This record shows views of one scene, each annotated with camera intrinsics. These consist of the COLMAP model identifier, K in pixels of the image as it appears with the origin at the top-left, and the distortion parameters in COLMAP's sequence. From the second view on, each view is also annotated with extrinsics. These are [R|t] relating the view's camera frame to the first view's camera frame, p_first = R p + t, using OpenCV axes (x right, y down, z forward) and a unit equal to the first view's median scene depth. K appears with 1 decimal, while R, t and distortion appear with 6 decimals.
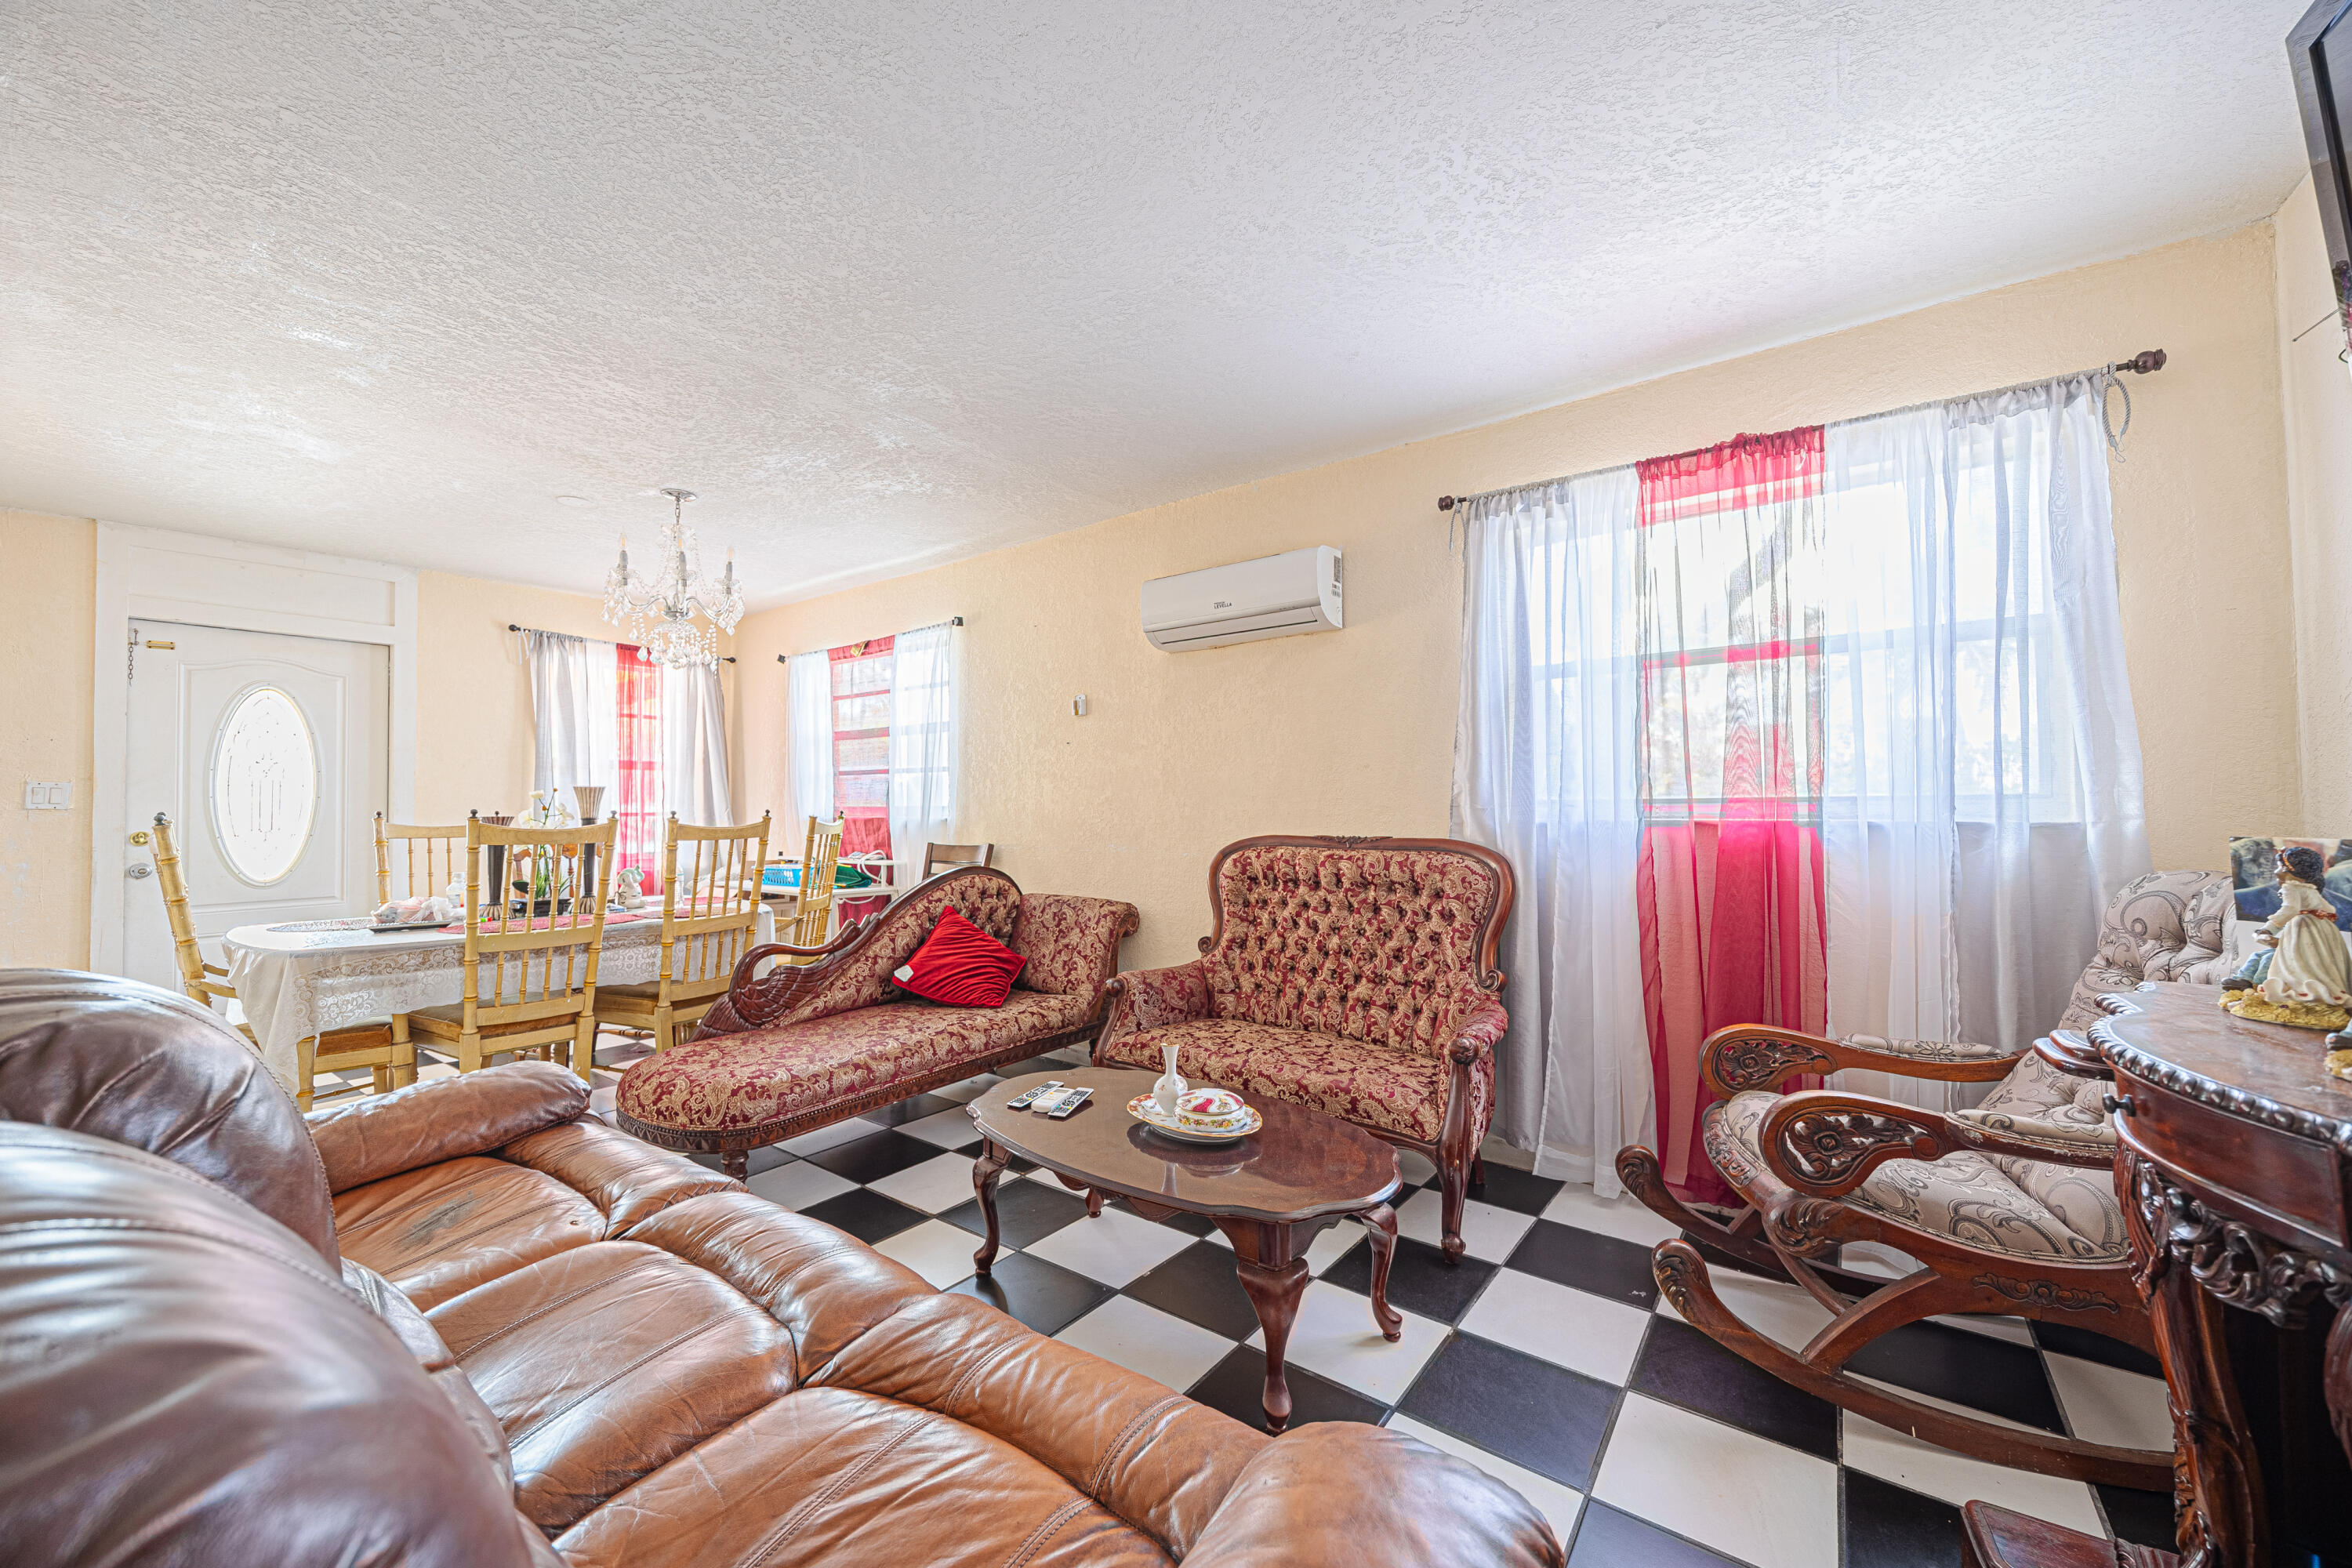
lens RADIAL K [[895.5, 0, 1169.9], [0, 895.5, 784.8], [0, 0, 1]] dist [0.000724, 0.000123]
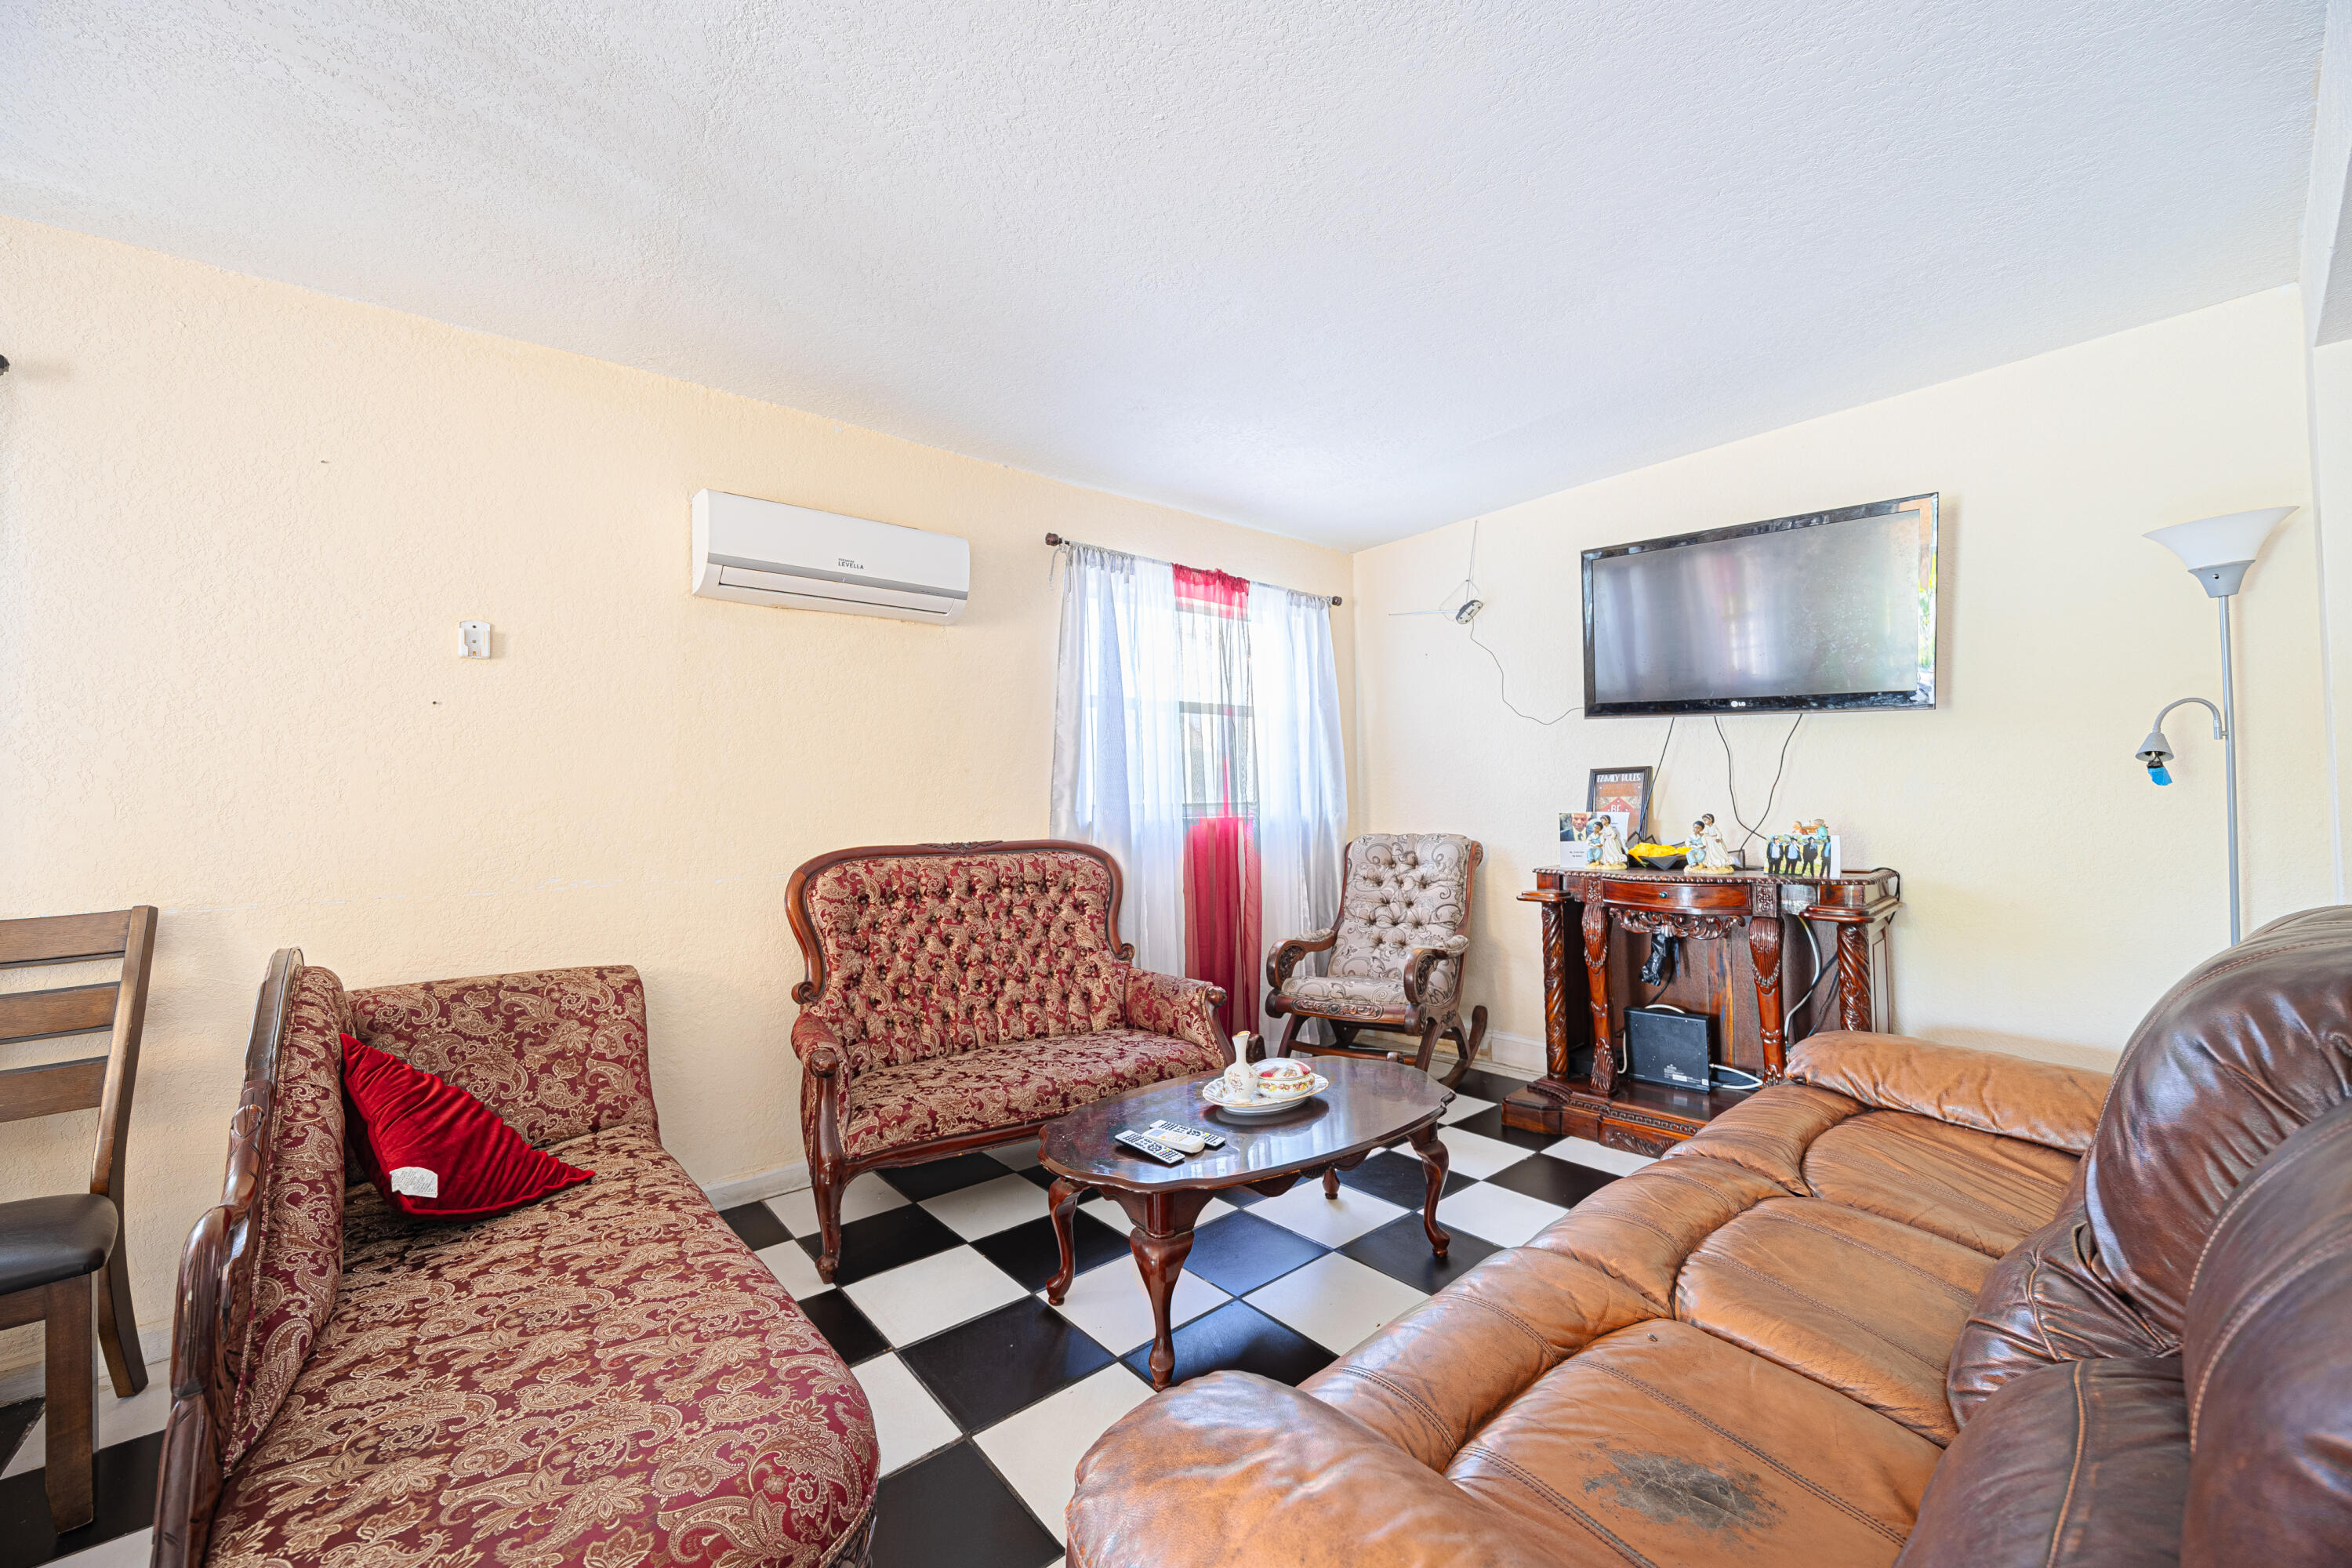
lens RADIAL K [[895.5, 0, 1169.9], [0, 895.5, 784.8], [0, 0, 1]] dist [0.000724, 0.000123]
pose [[0.237449, 0.026075, 0.971050, -0.666287], [-0.008767, 0.999656, -0.024700, 0.016712], [-0.971360, -0.002648, 0.237596, 0.534458]]
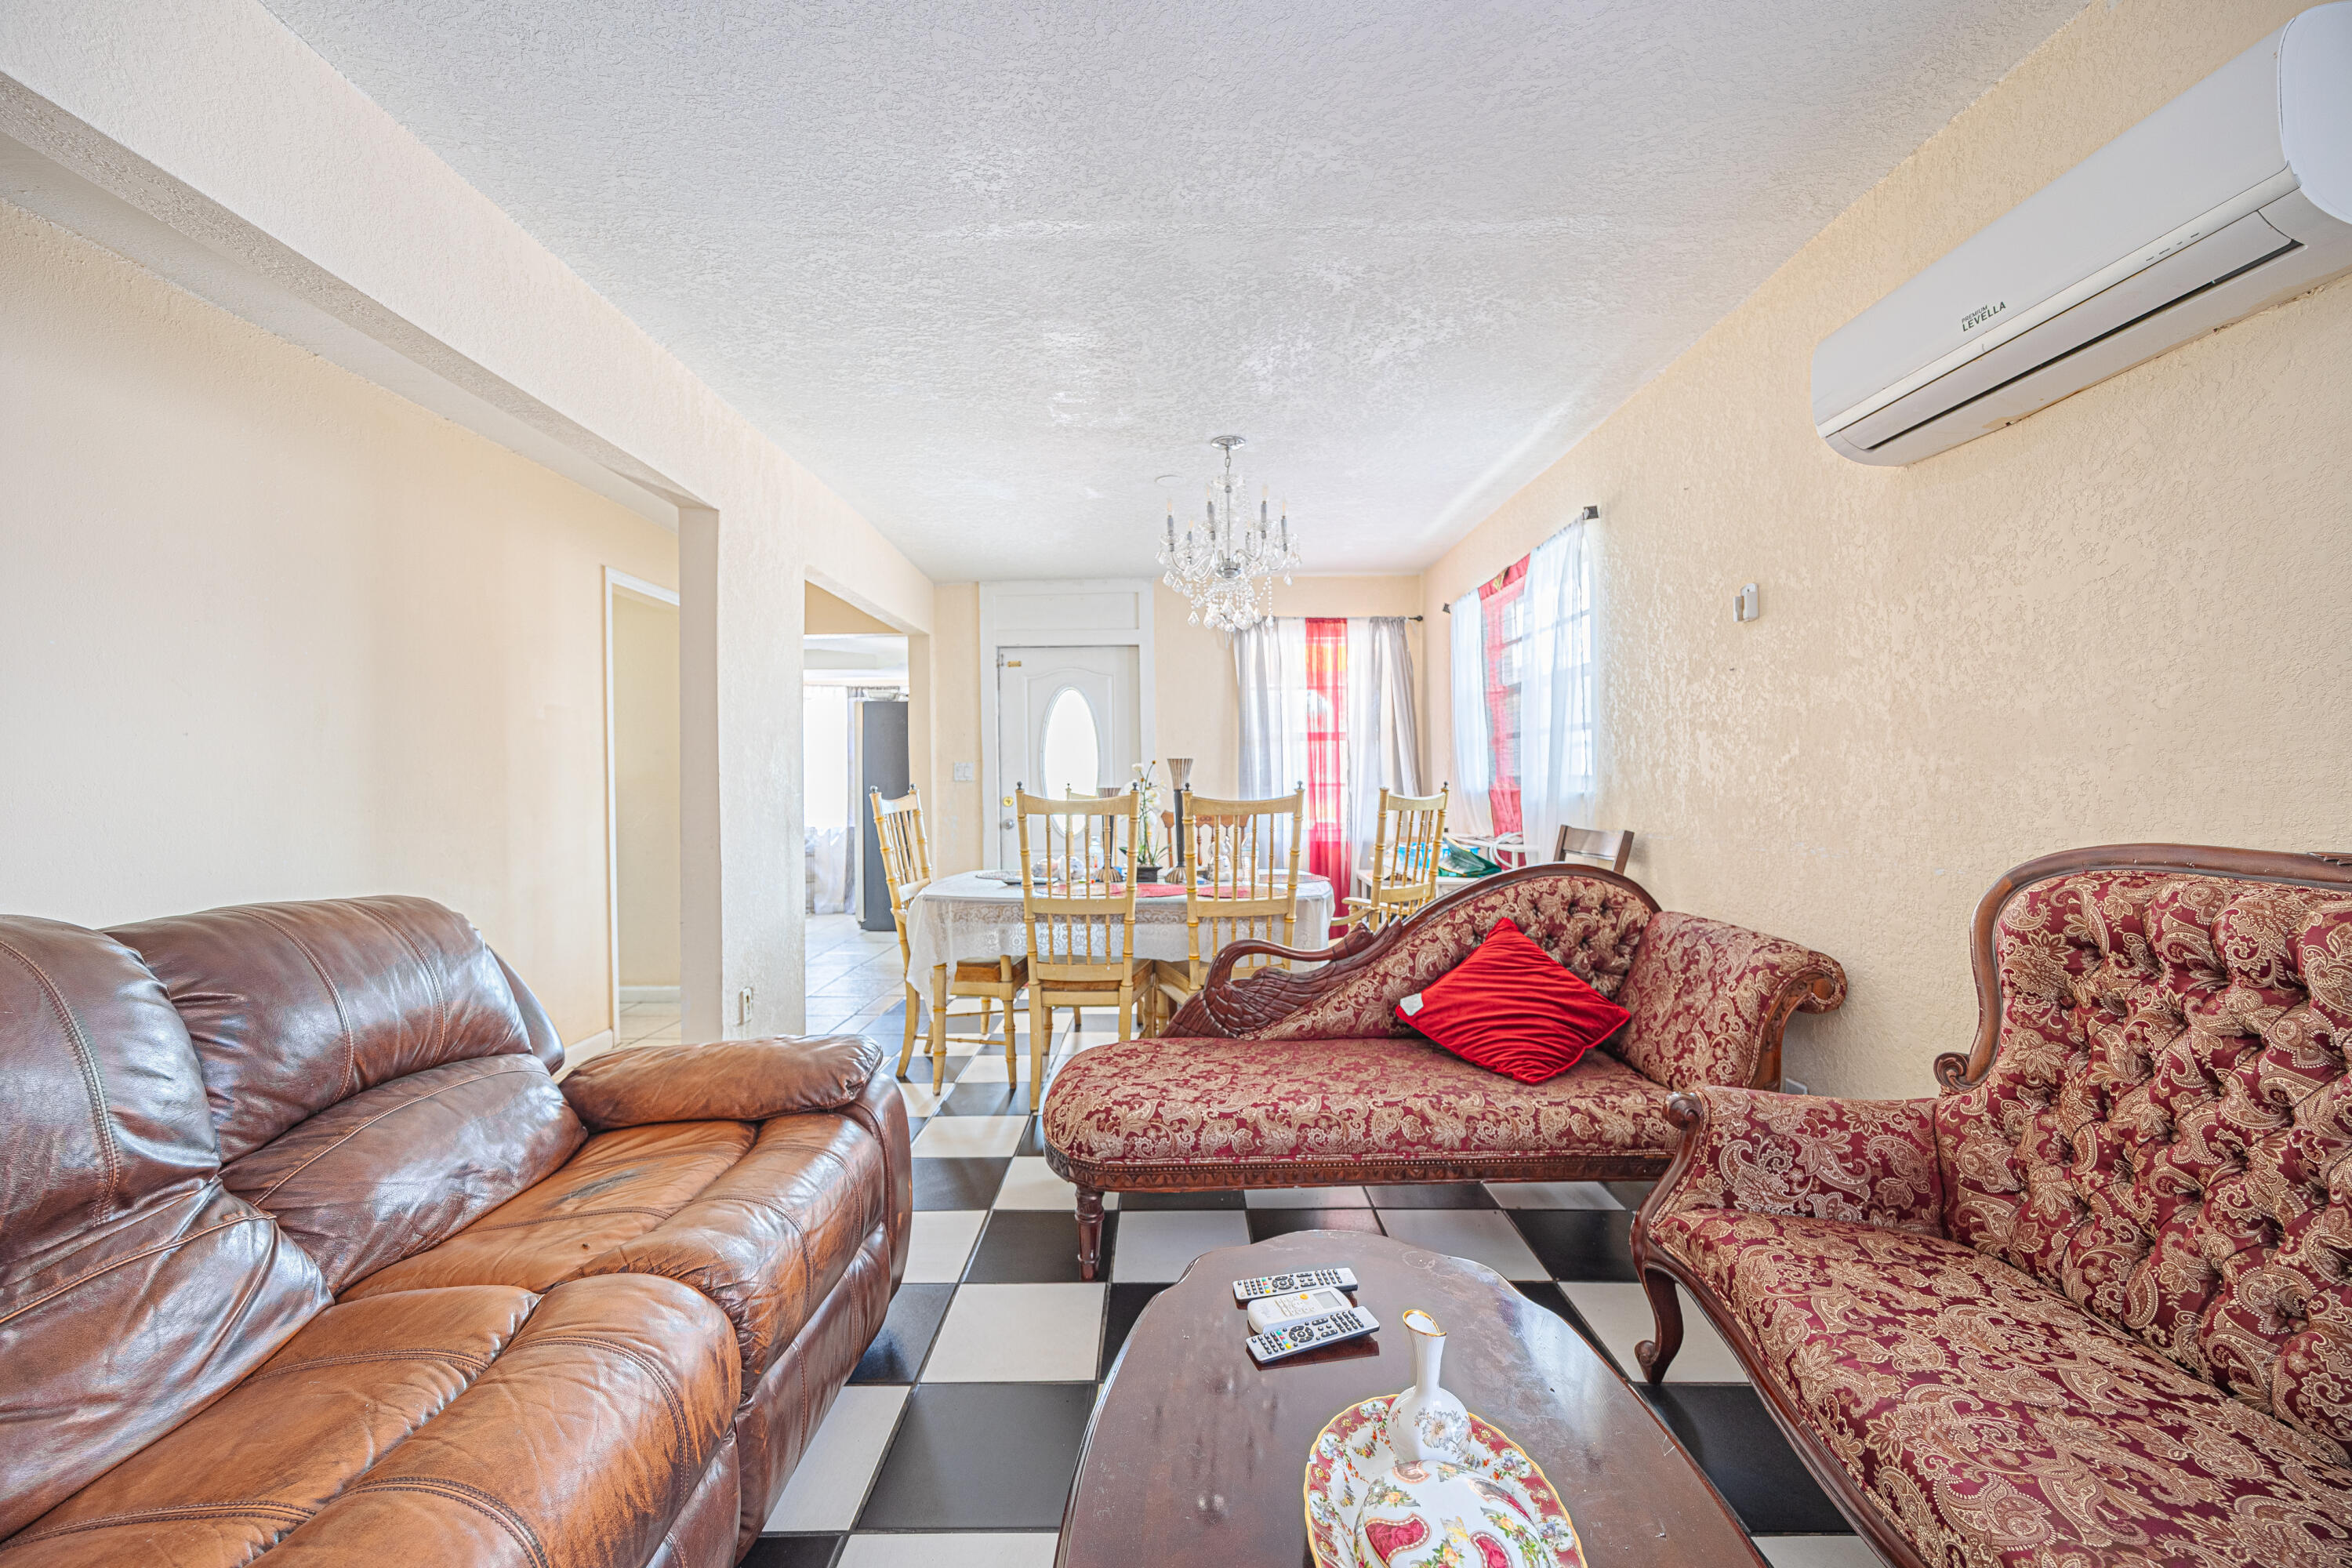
lens RADIAL K [[895.5, 0, 1169.9], [0, 895.5, 784.8], [0, 0, 1]] dist [0.000724, 0.000123]
pose [[0.598746, 0.002996, -0.800933, 0.175987], [0.025046, 0.999434, 0.022462, 0.009659], [0.800547, -0.033509, 0.598332, 0.416399]]
